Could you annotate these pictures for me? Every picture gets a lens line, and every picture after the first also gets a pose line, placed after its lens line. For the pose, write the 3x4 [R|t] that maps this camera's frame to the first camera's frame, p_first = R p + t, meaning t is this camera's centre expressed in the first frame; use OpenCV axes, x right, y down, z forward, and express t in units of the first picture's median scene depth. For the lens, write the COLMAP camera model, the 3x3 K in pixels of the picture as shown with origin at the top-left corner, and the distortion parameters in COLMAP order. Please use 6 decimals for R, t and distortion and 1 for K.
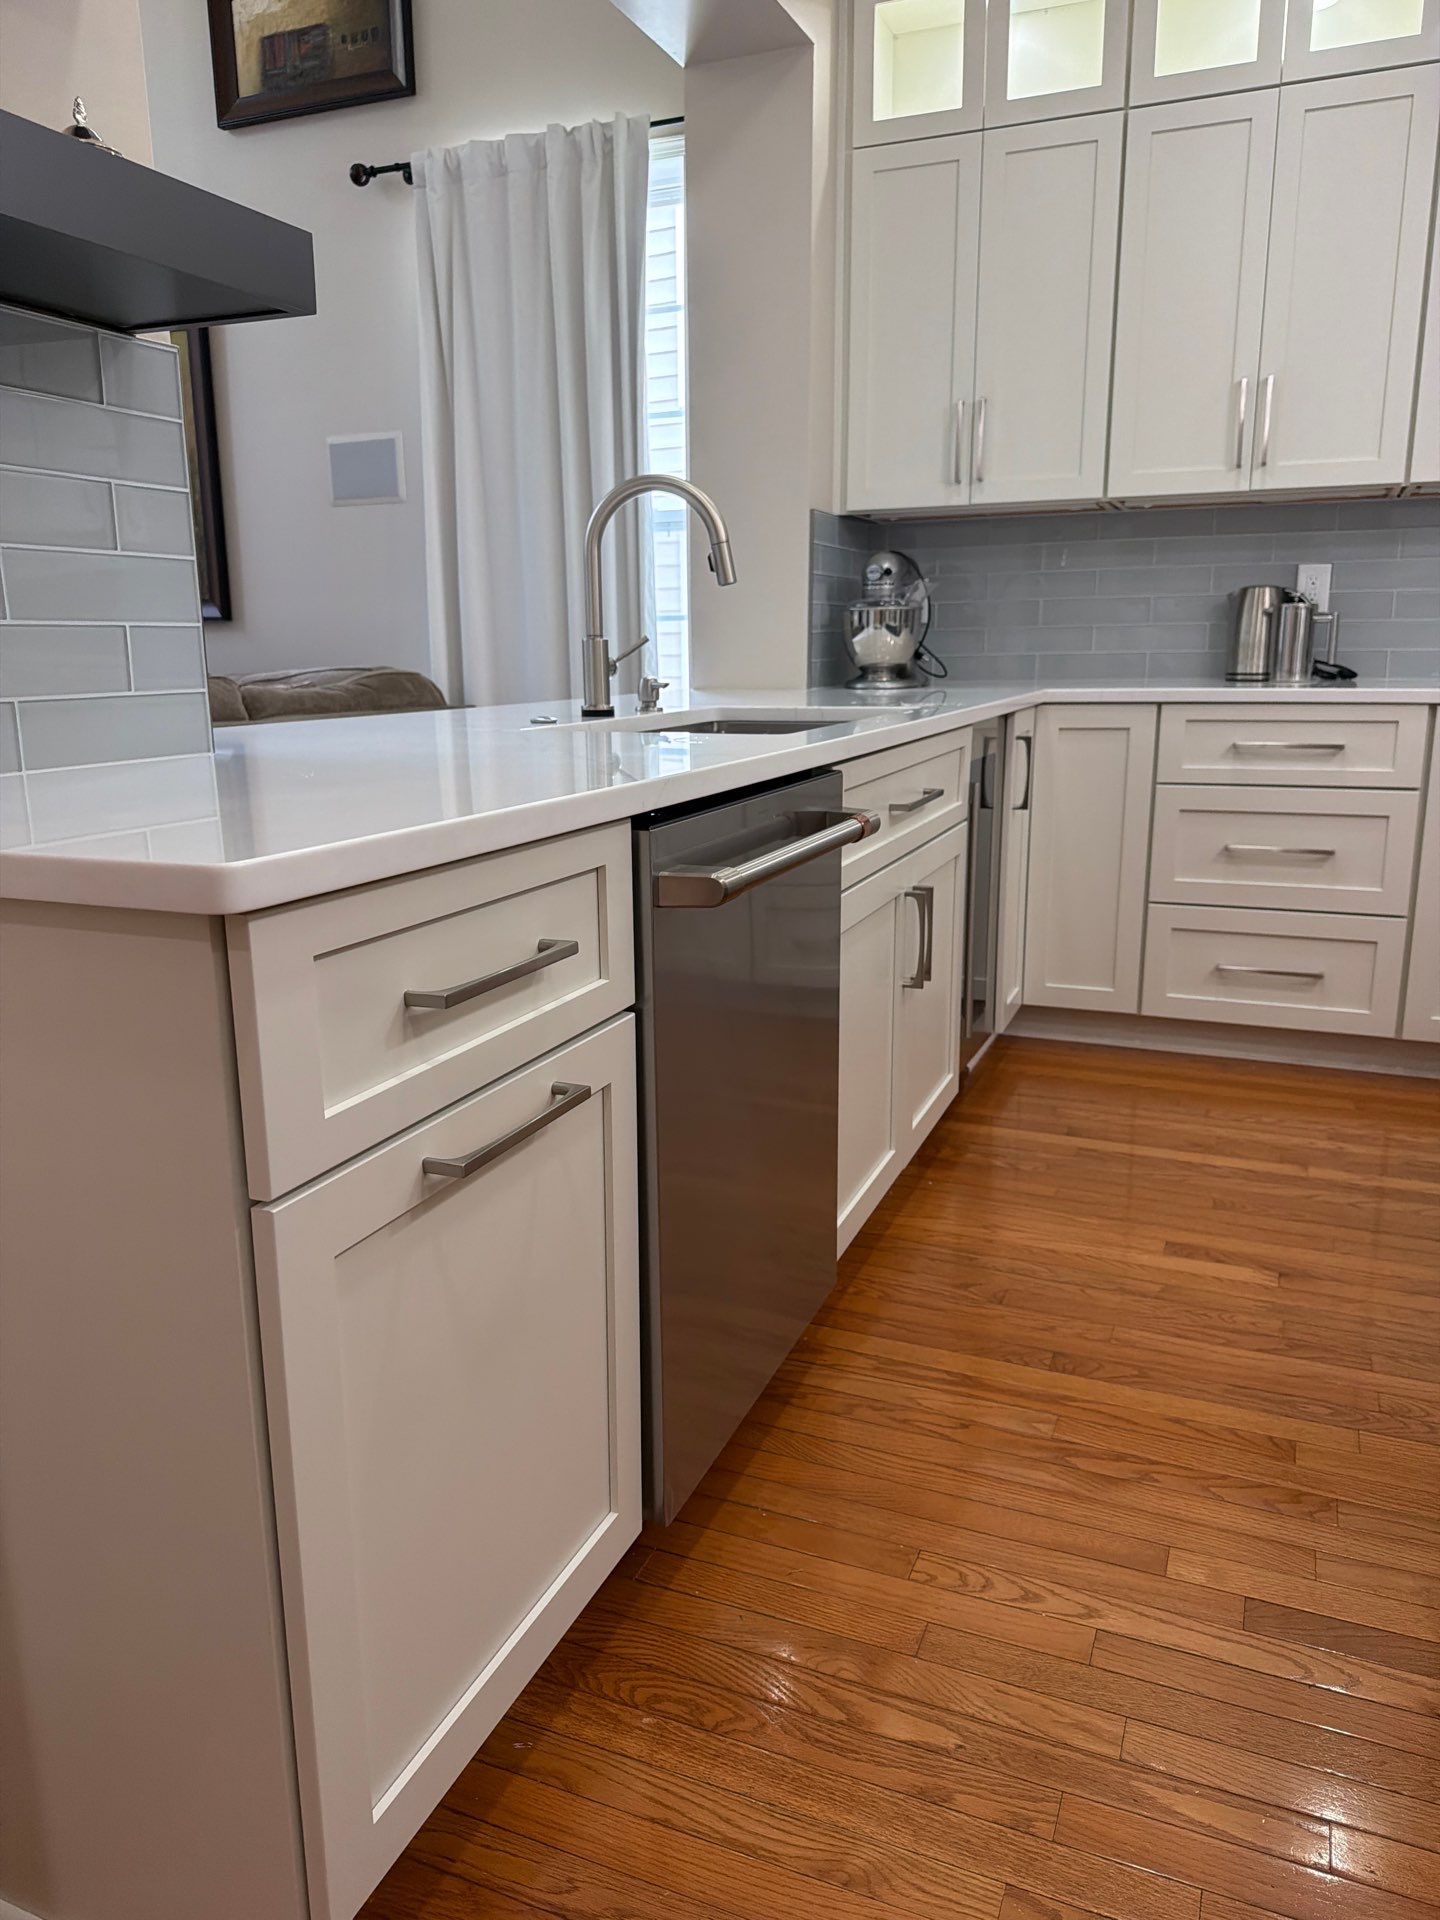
lens RADIAL K [[1348.2, 0, 714.9], [0, 1348.2, 952.7], [0, 0, 1]] dist [0.087885, -0.112579]
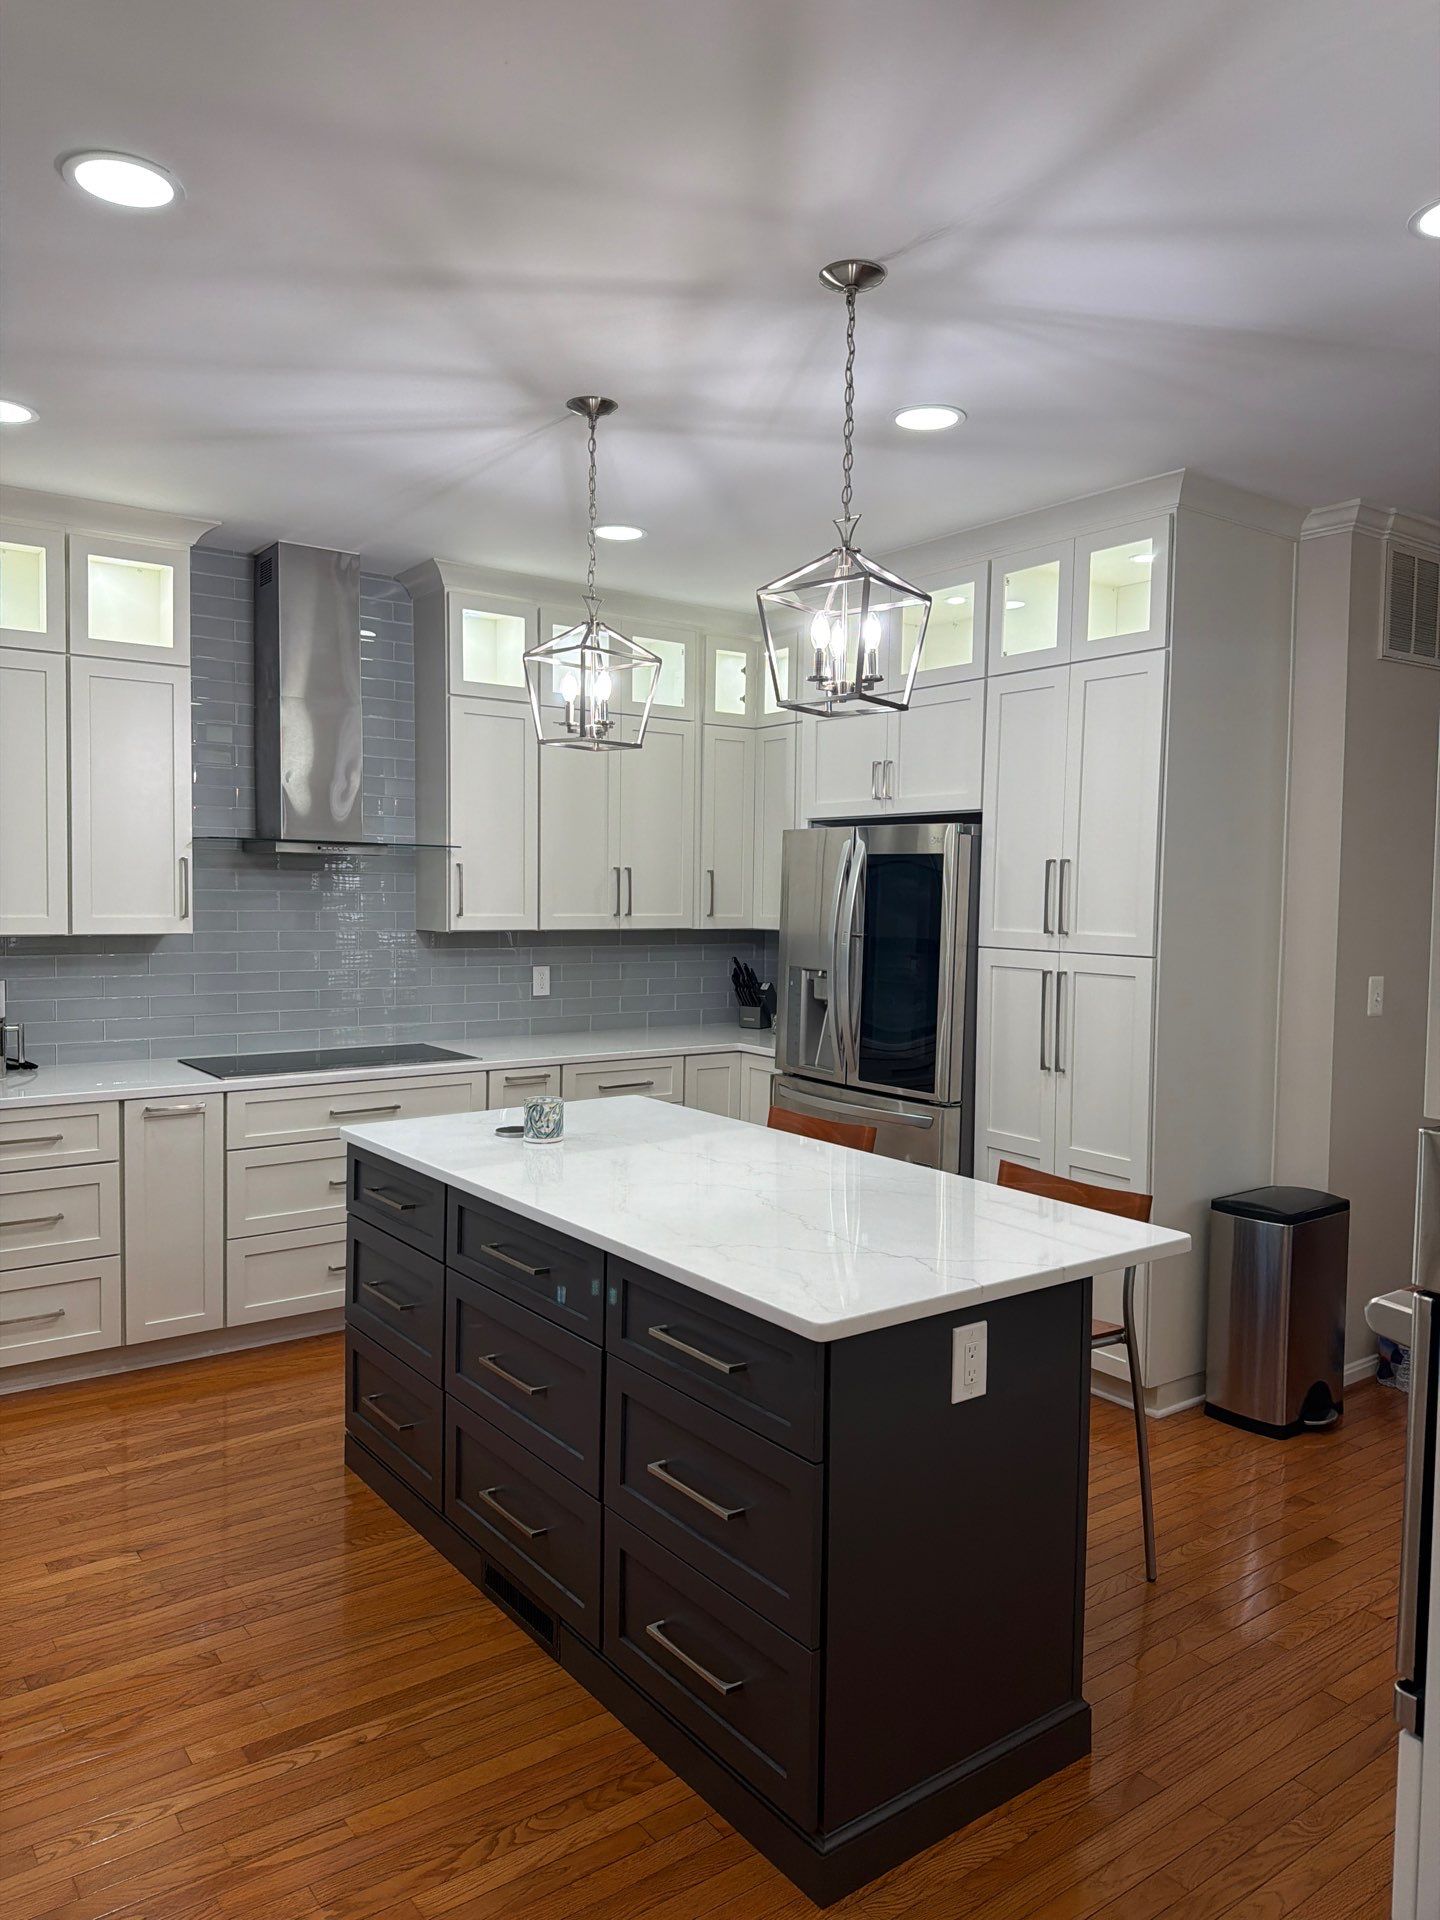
lens RADIAL K [[1348.2, 0, 714.9], [0, 1348.2, 952.7], [0, 0, 1]] dist [0.087885, -0.112579]
pose [[0.513239, -0.026717, 0.857830, -0.370366], [0.169542, 0.982975, -0.070822, -0.132499], [-0.841333, 0.181787, 0.509030, -0.253787]]
